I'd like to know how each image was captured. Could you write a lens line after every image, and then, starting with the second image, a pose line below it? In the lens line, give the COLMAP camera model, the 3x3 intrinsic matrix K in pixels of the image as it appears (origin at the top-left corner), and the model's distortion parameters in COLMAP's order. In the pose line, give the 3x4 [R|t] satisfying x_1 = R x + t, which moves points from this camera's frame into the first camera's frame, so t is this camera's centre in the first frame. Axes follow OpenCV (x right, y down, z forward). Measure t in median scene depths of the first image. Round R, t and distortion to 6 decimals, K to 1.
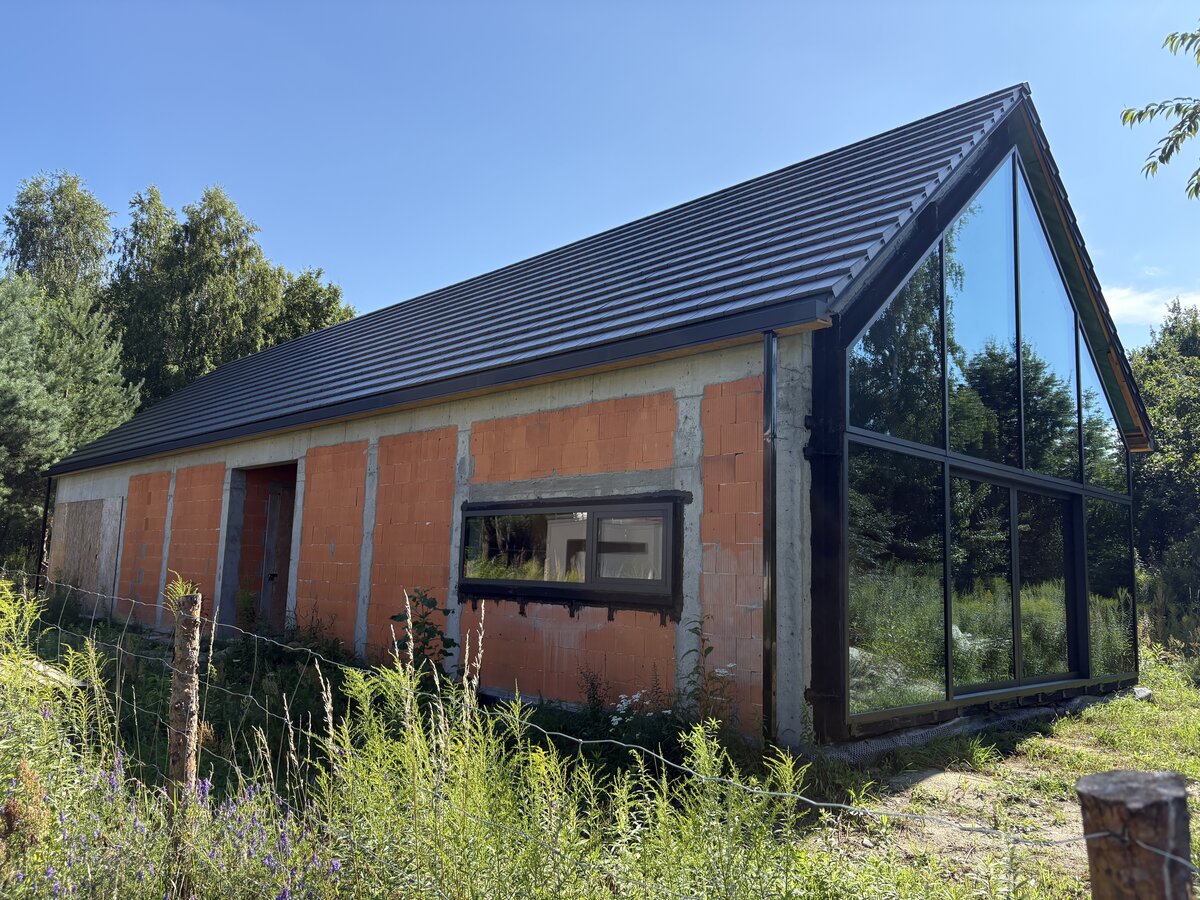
lens RADIAL K [[891.2, 0, 589.1], [0, 891.2, 450.2], [0, 0, 1]] dist [0.026537, -0.019255]
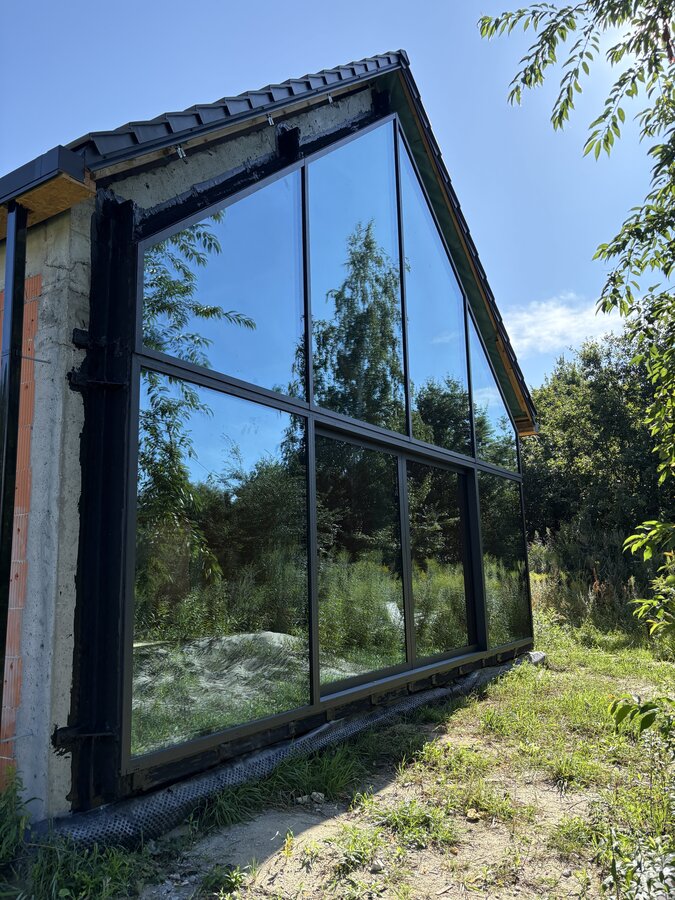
lens RADIAL K [[668.4, 0, 341.8], [0, 668.4, 450.4], [0, 0, 1]] dist [0.026537, -0.019255]
pose [[0.967738, -0.016482, 0.251420, 0.216007], [0.028563, 0.998602, -0.044477, 0.059945], [-0.250336, 0.050223, 0.966856, 0.305571]]
